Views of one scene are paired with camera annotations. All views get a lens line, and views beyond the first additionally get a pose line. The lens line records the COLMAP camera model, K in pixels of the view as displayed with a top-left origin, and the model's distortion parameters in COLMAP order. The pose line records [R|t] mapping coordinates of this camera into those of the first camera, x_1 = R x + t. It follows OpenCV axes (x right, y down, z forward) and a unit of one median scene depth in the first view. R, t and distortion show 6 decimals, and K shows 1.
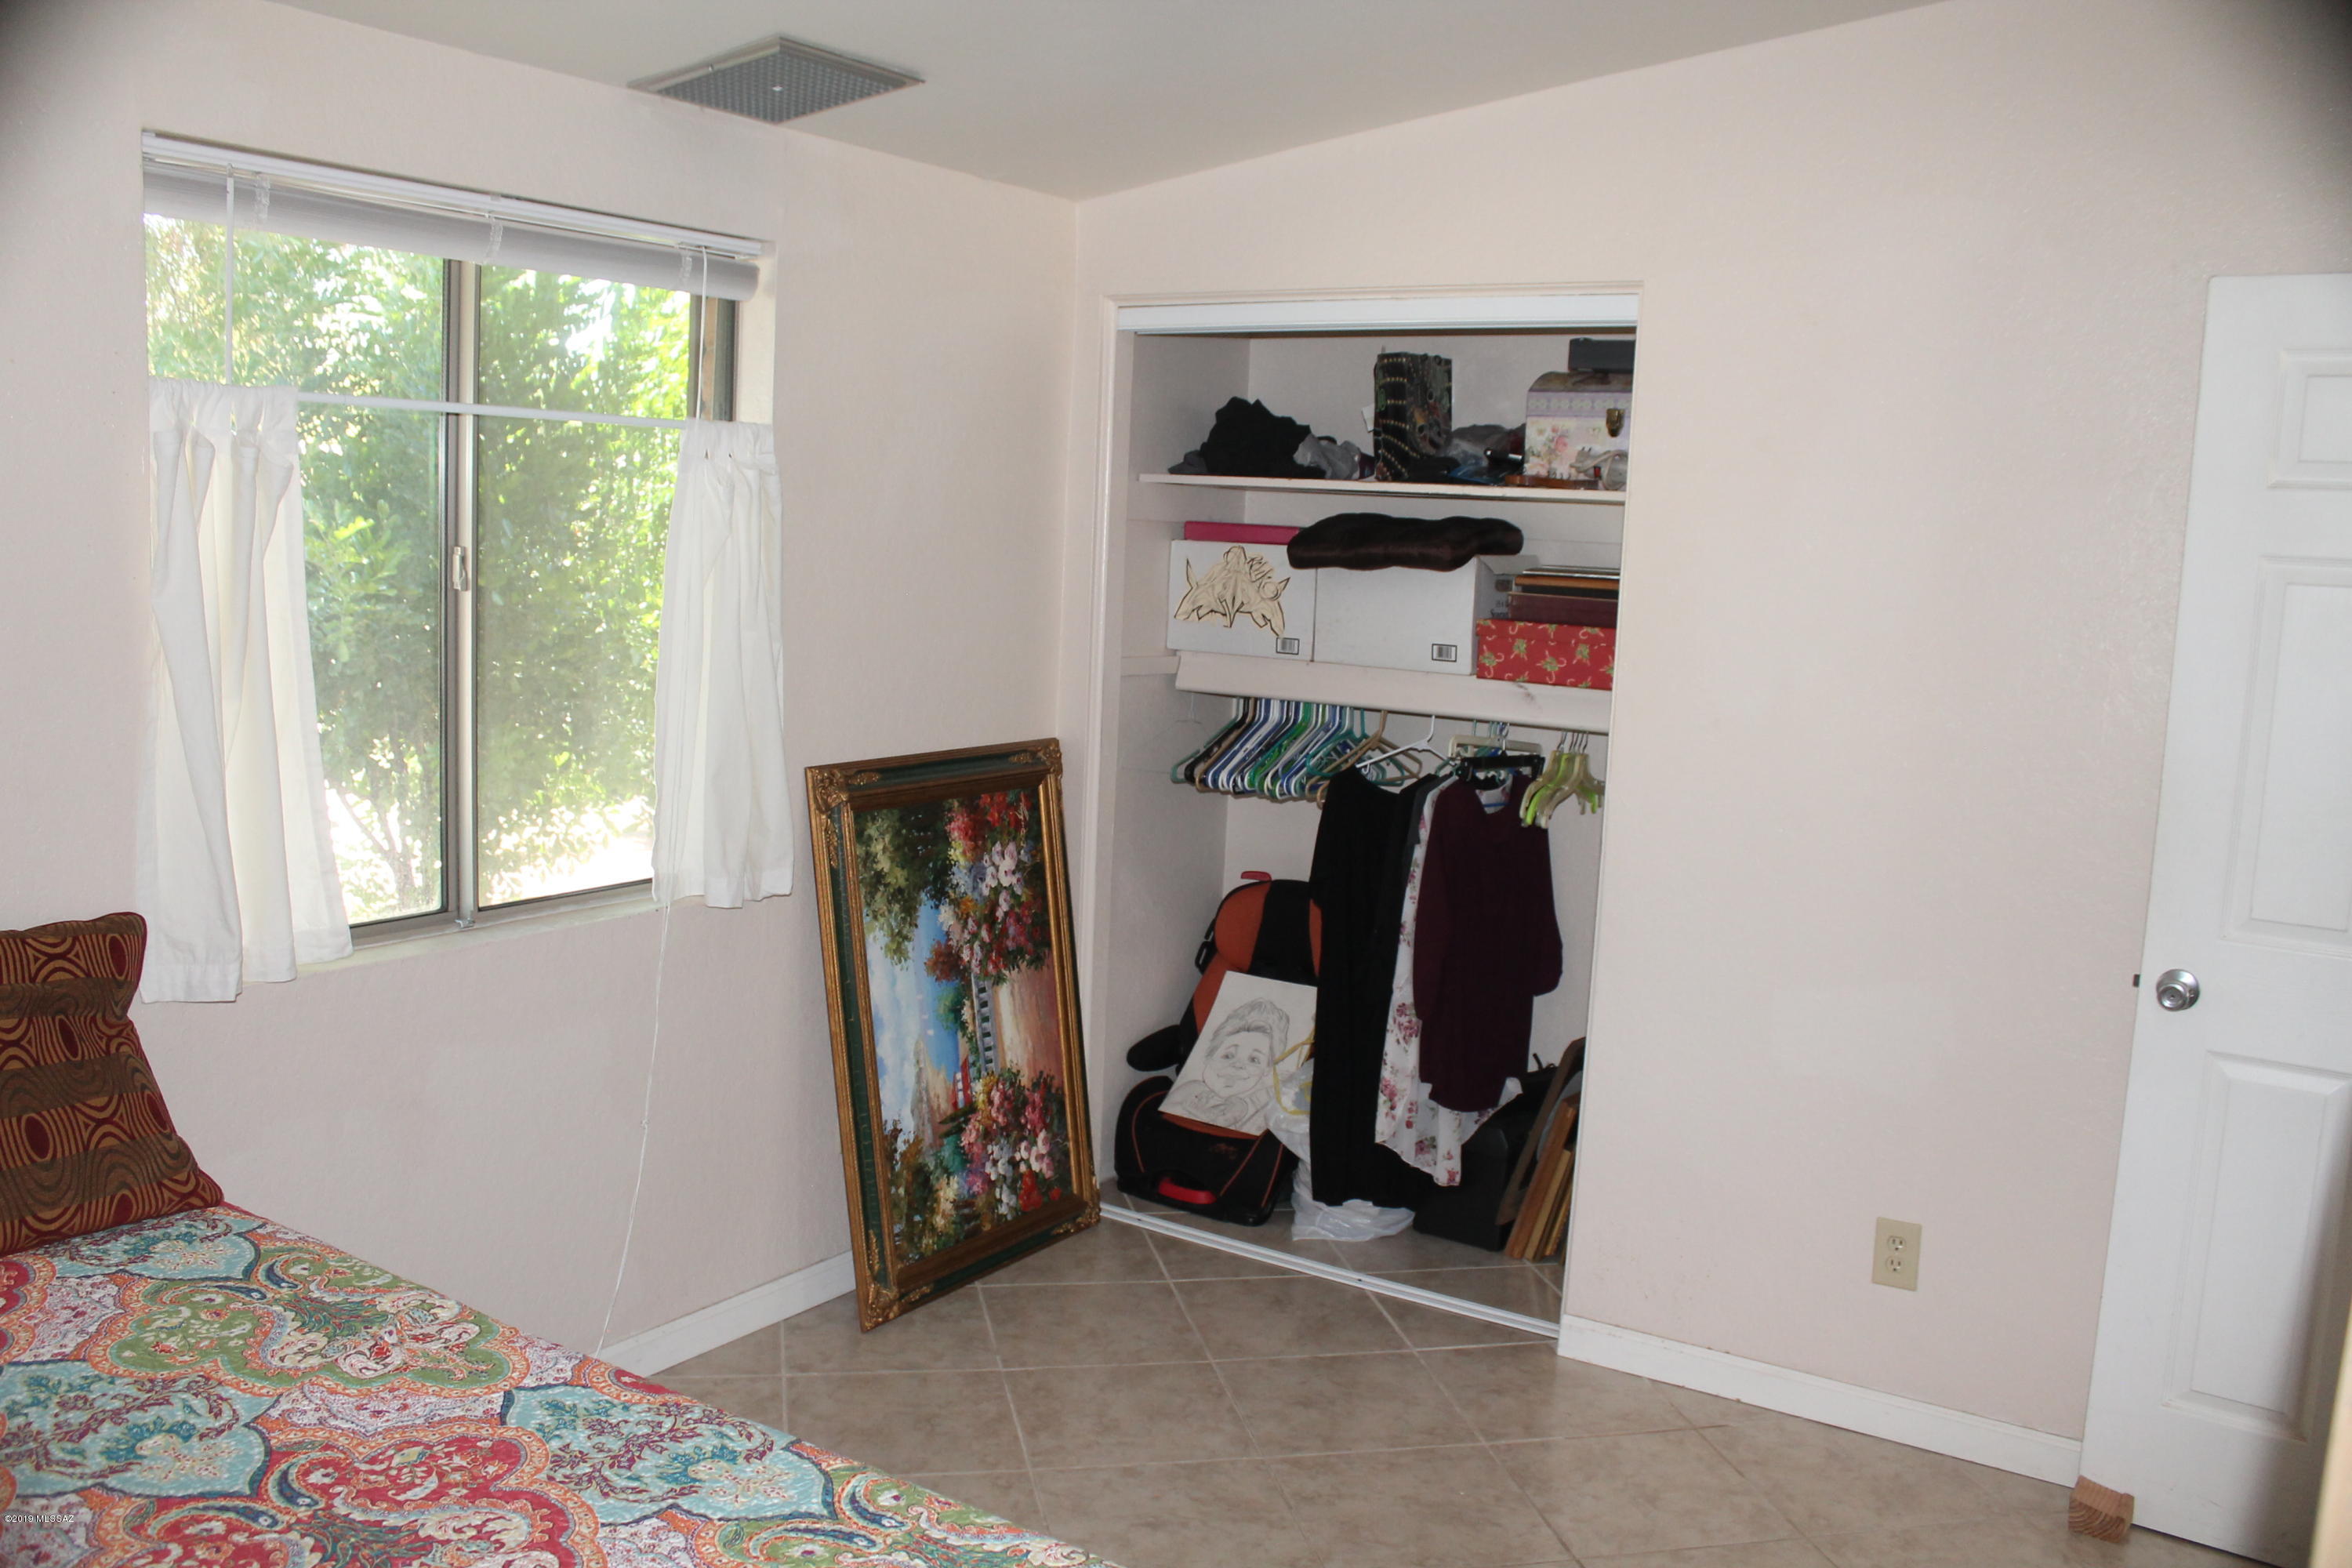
lens RADIAL K [[1972.4, 0, 1176.4], [0, 1972.4, 778.7], [0, 0, 1]] dist [-0.092700, 0.081242]
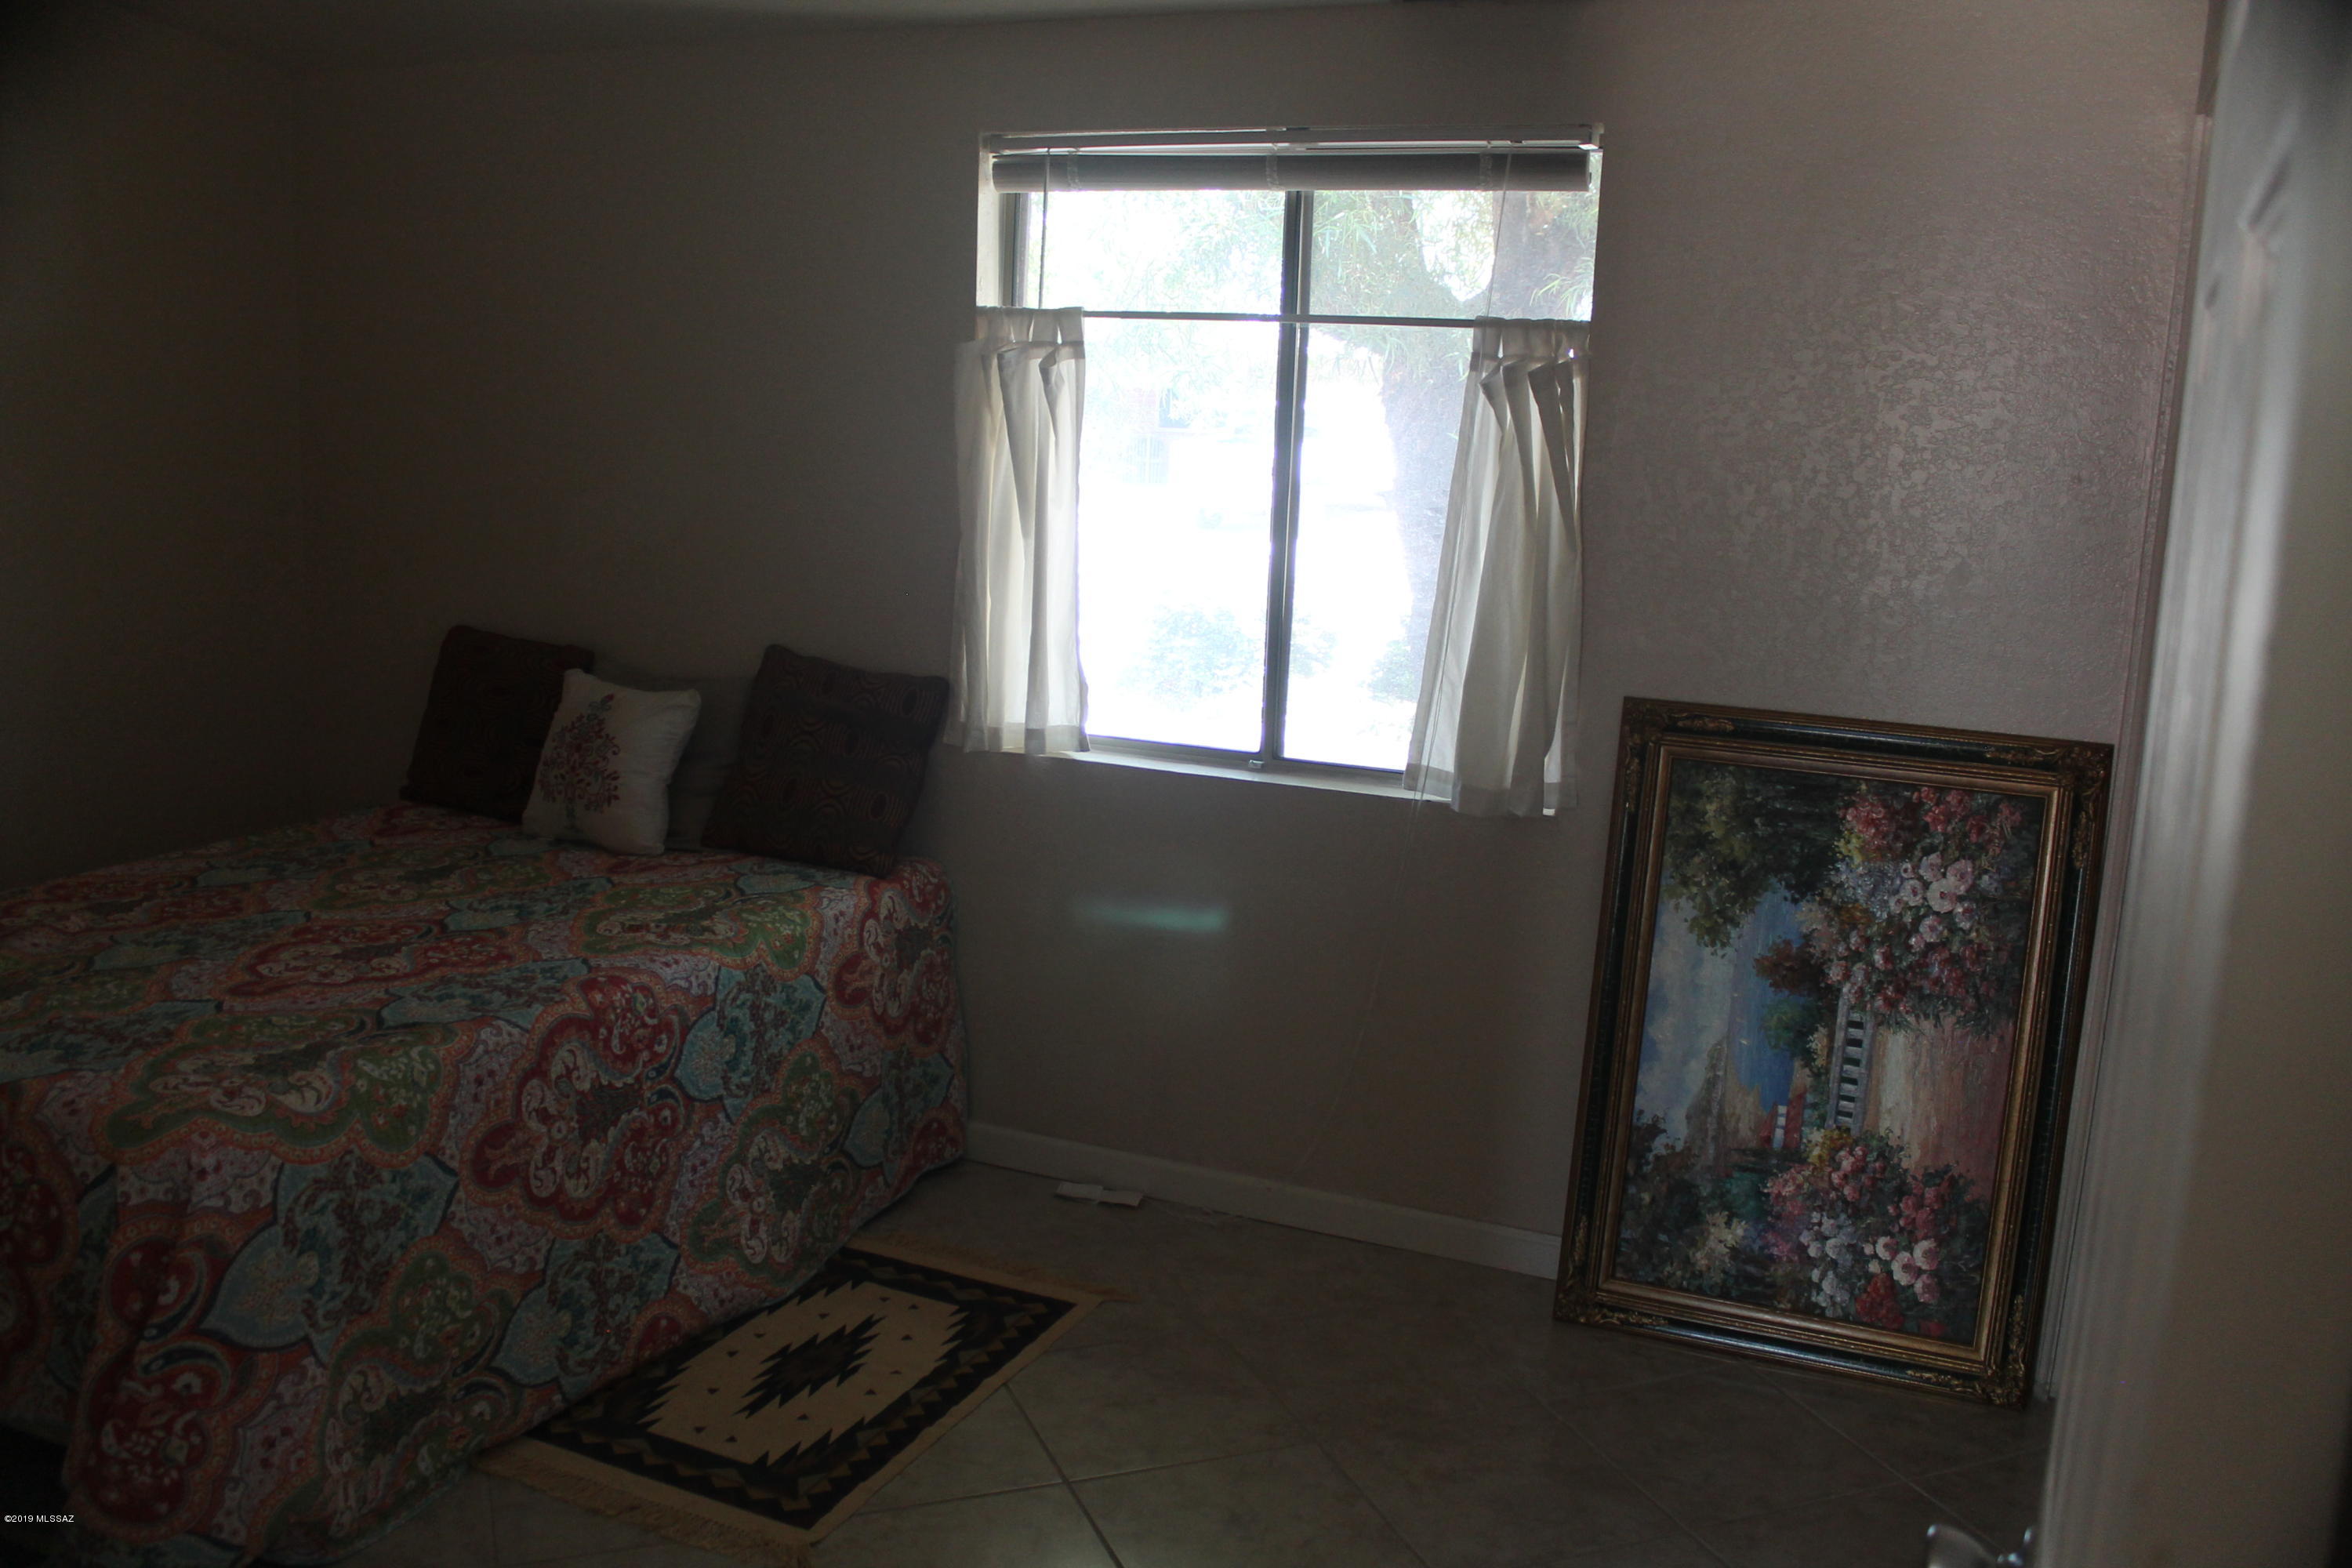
lens RADIAL K [[1972.4, 0, 1185.1], [0, 1972.4, 780.4], [0, 0, 1]] dist [-0.092700, 0.081242]
pose [[0.192654, 0.145082, -0.970482, 0.617413], [-0.163290, 0.979960, 0.114083, -0.035988], [0.967585, 0.136491, 0.212484, 0.571998]]
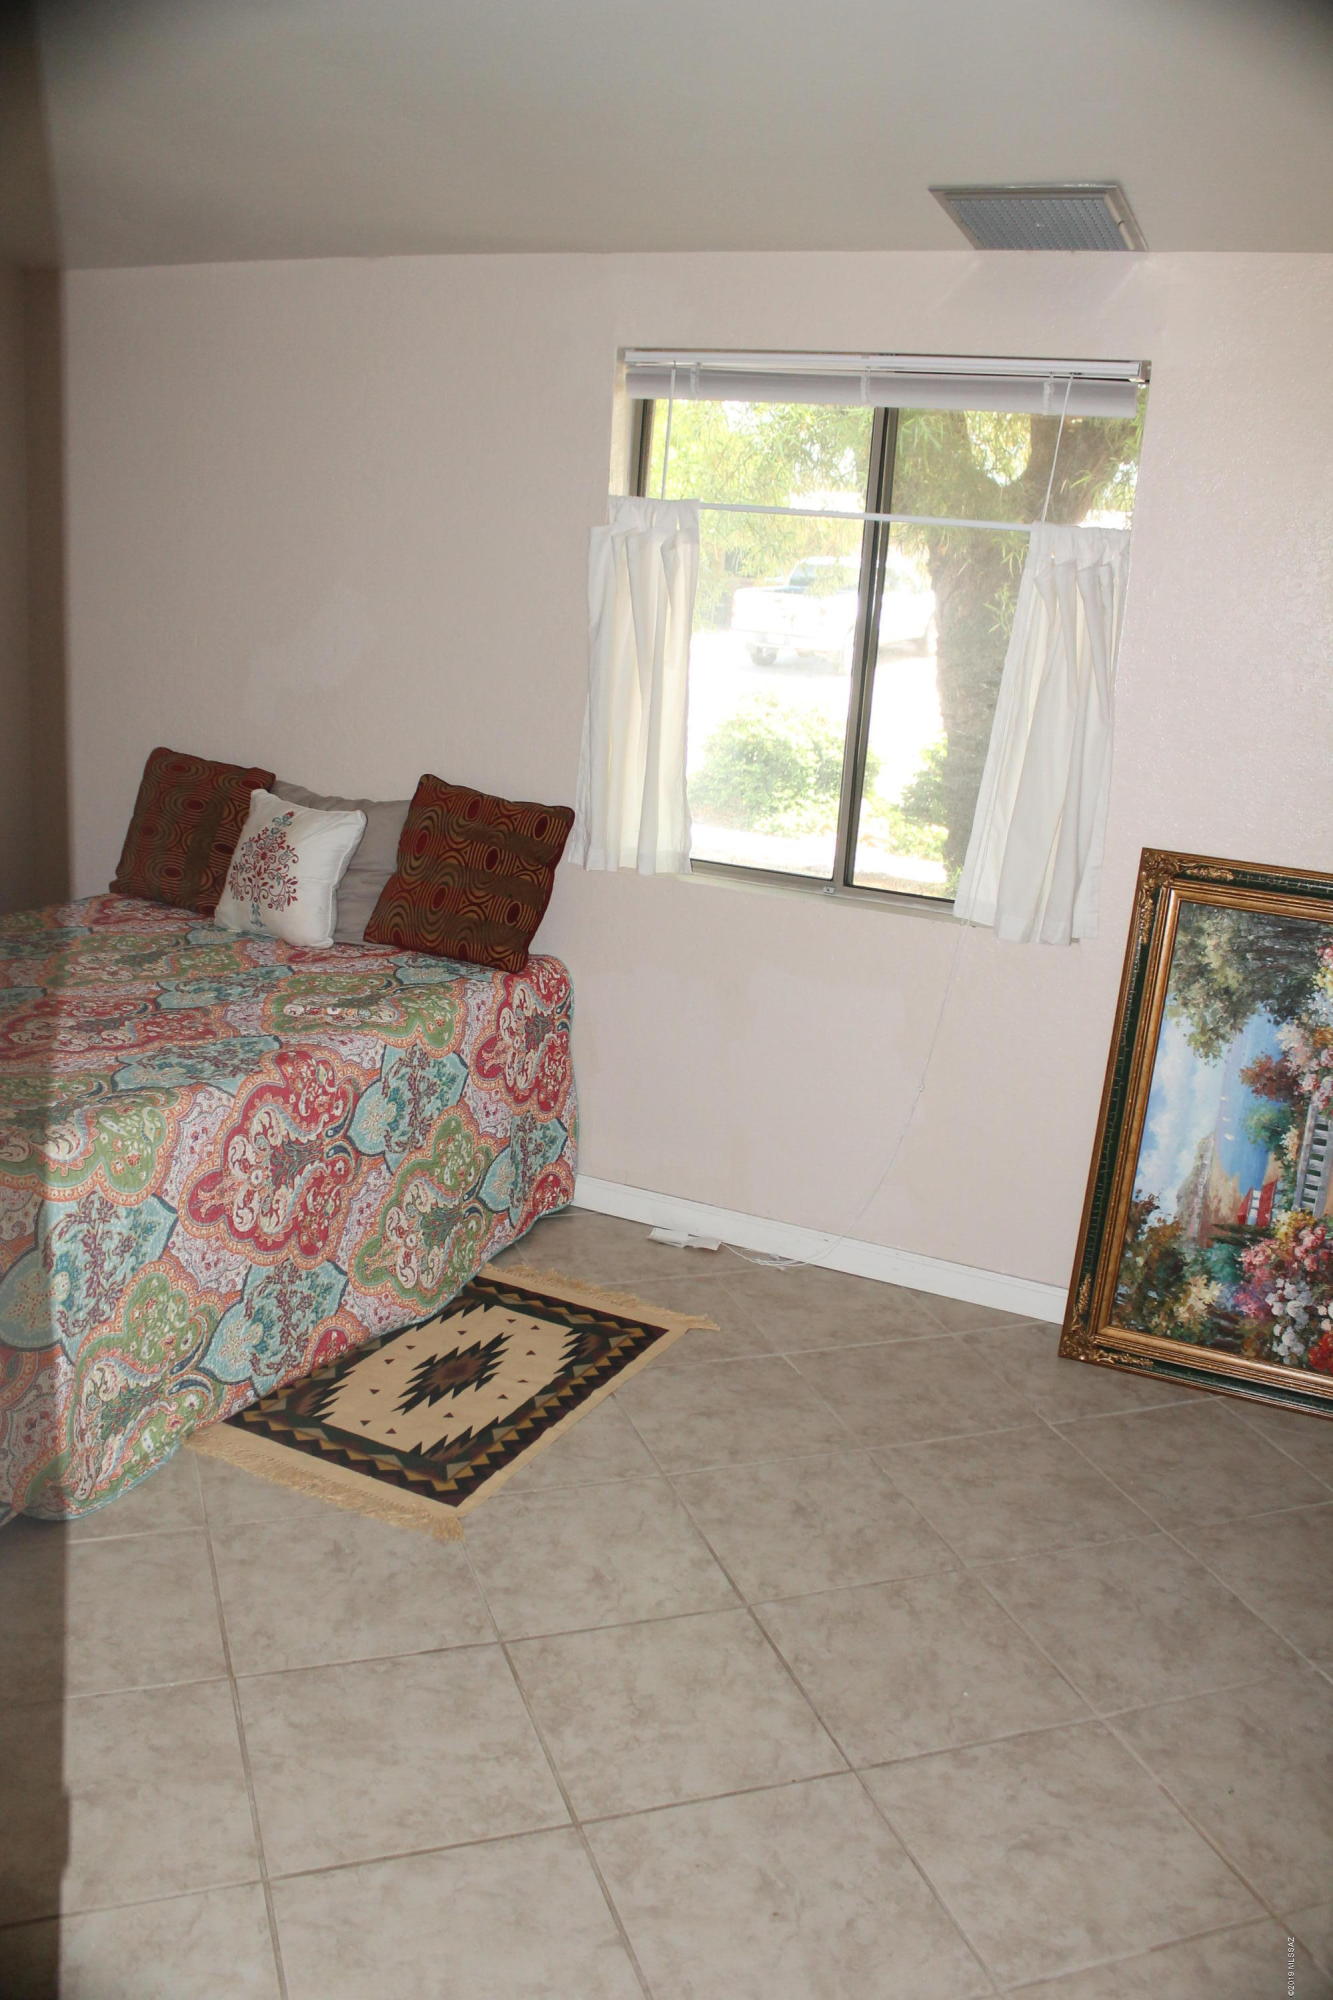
lens RADIAL K [[1677.2, 0, 711.8], [0, 1677.2, 988.4], [0, 0, 1]] dist [-0.092700, 0.081242]
pose [[0.176014, 0.215467, -0.960517, 0.630629], [-0.195880, 0.963904, 0.180332, -0.046967], [0.964702, 0.156405, 0.211867, 0.544417]]
